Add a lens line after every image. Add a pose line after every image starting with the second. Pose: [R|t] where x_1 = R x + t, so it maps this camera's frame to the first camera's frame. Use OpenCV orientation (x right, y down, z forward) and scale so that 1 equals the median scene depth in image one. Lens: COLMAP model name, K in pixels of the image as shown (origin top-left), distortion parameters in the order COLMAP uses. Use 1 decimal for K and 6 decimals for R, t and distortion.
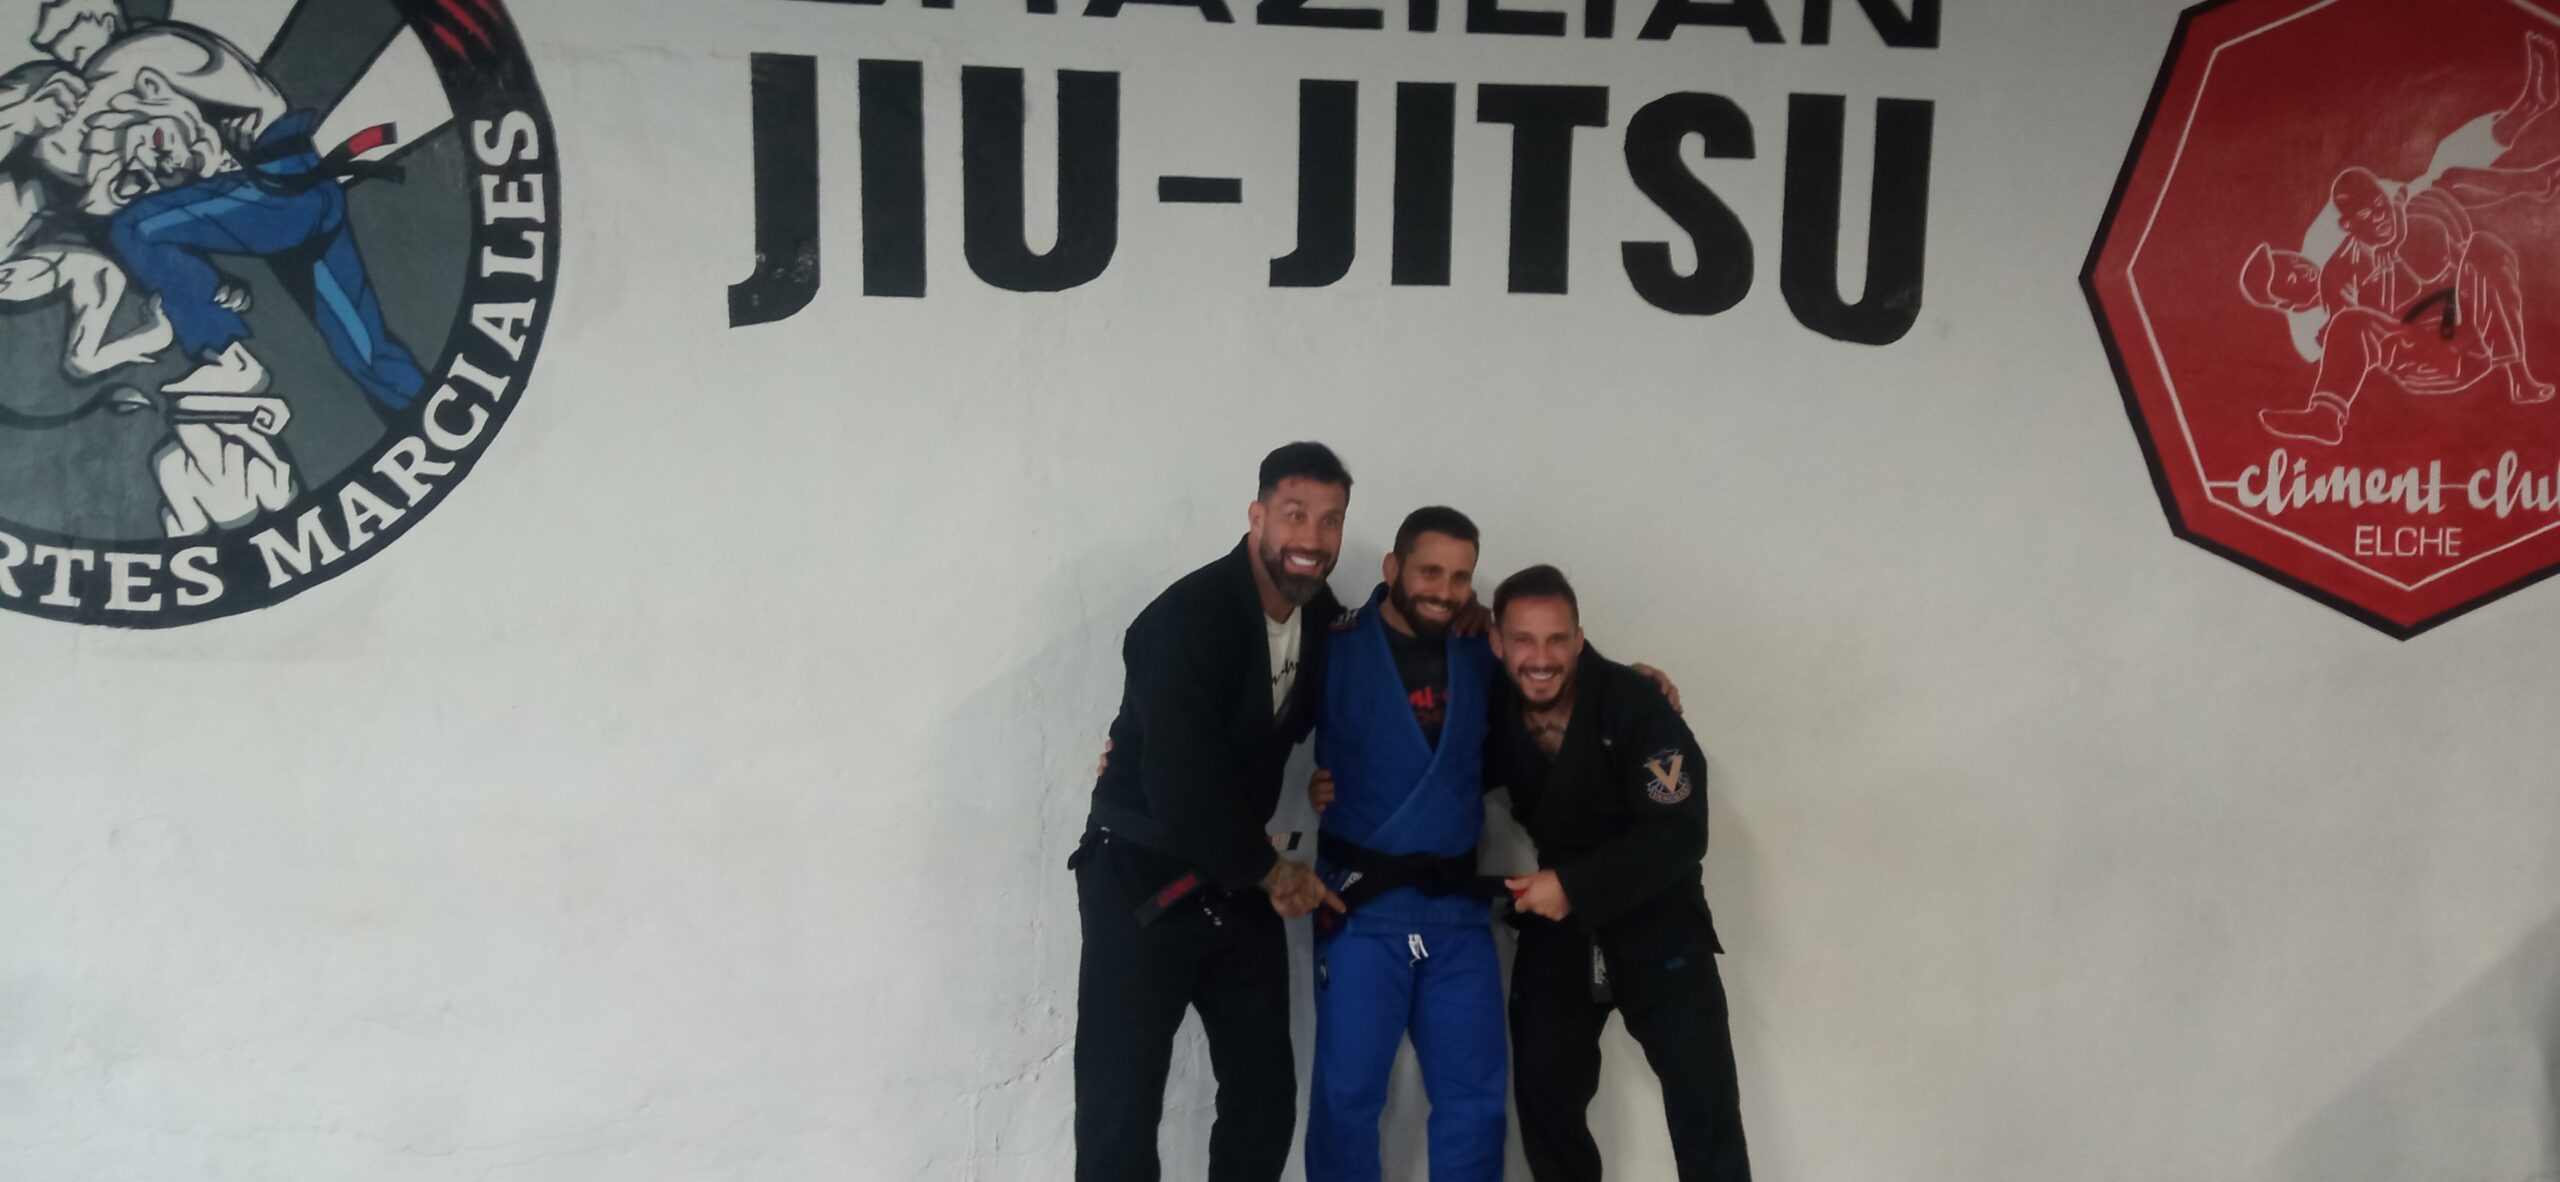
lens RADIAL K [[2061.3, 0, 1280.0], [0, 2061.3, 591.0], [0, 0, 1]] dist [0.114893, -0.200254]
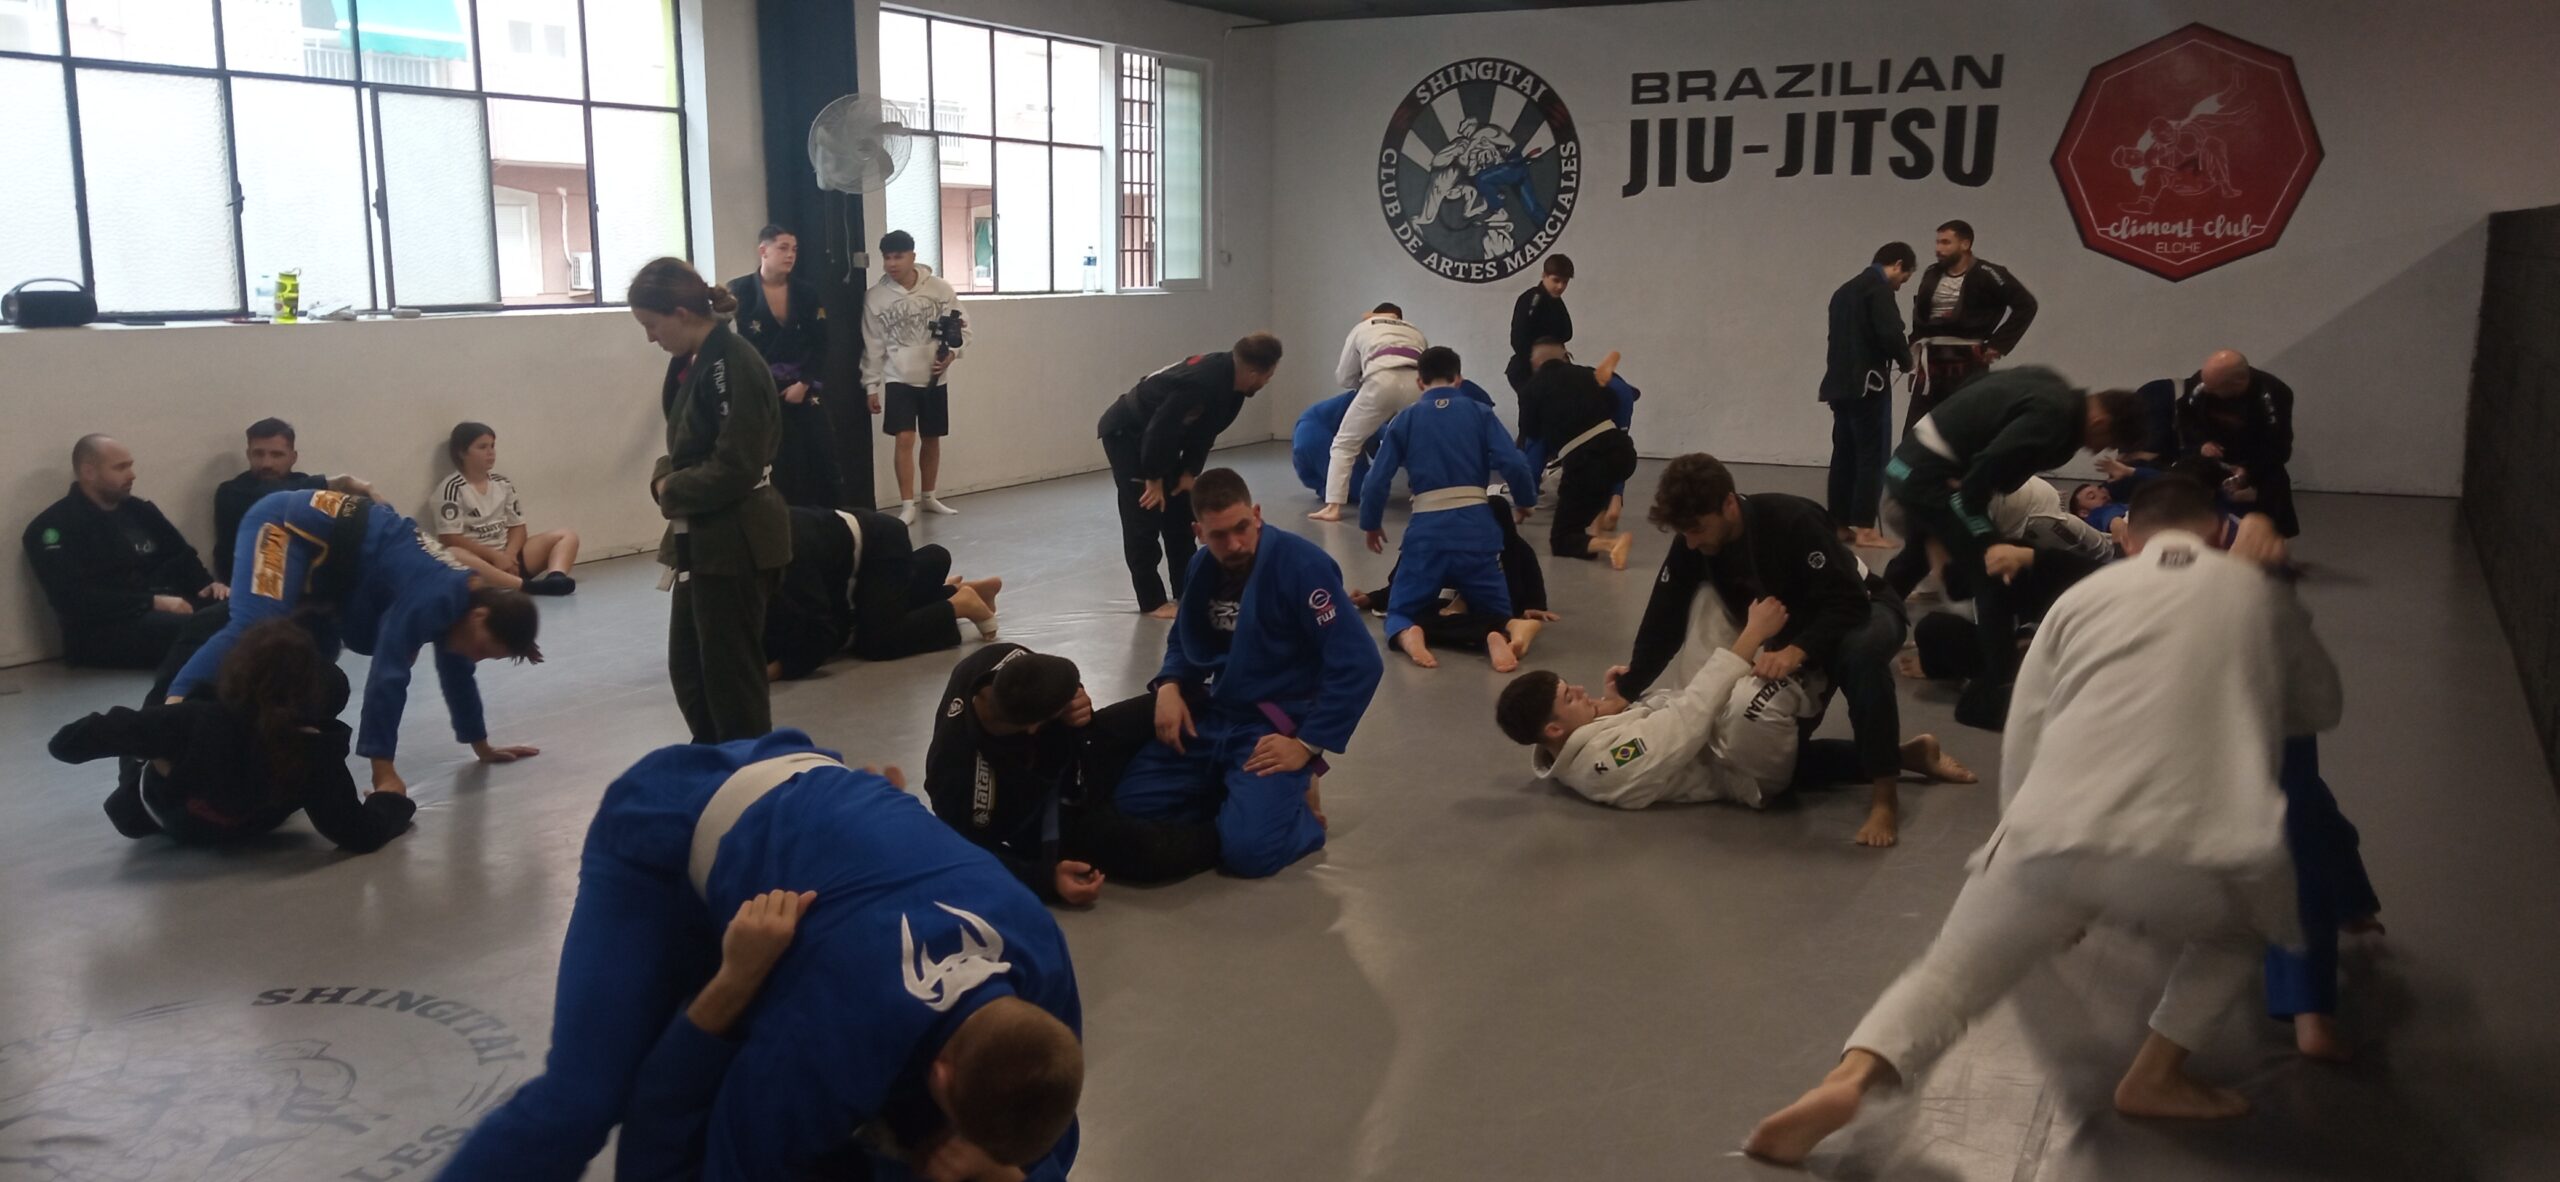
lens RADIAL K [[2043.9, 0, 1280.0], [0, 2043.9, 591.0], [0, 0, 1]] dist [0.140435, -0.264487]
pose [[0.827802, 0.073967, -0.556124, 1.302157], [-0.014322, 0.993734, 0.110853, 0.166380], [0.560838, -0.083800, 0.823674, -2.373172]]
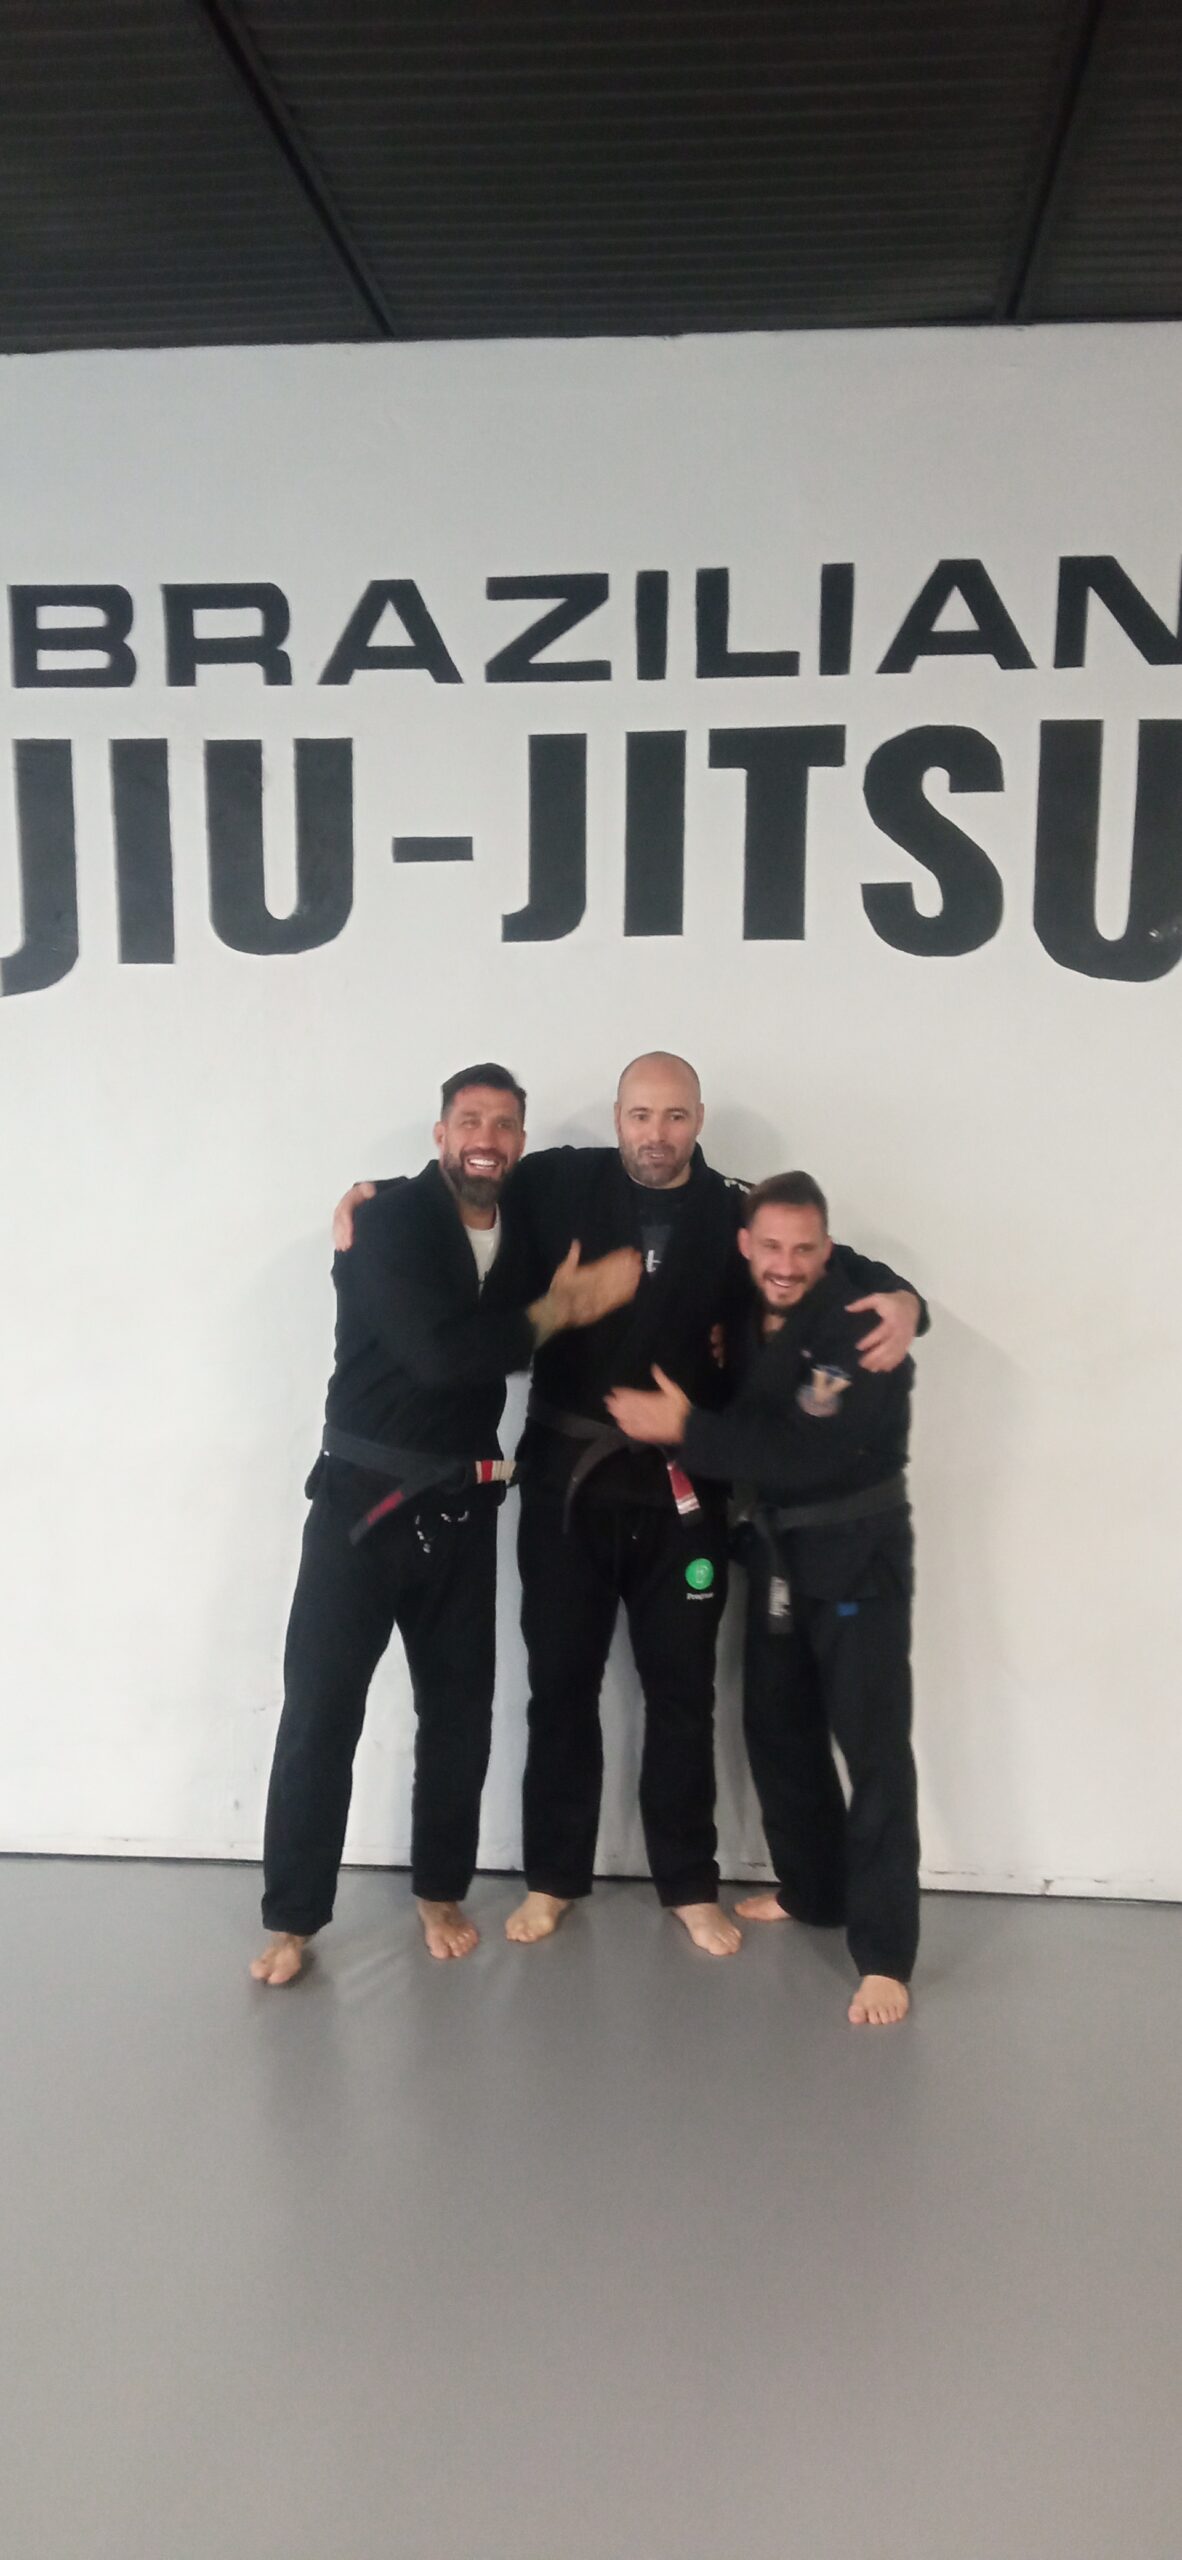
lens RADIAL K [[2043.9, 0, 591.0], [0, 2043.9, 1280.0], [0, 0, 1]] dist [0.140435, -0.264487]
pose [[0.974344, 0.004089, -0.225028, 0.279455], [0.002728, 0.999547, 0.029975, -0.011642], [0.225049, -0.029820, 0.973891, 0.019671]]
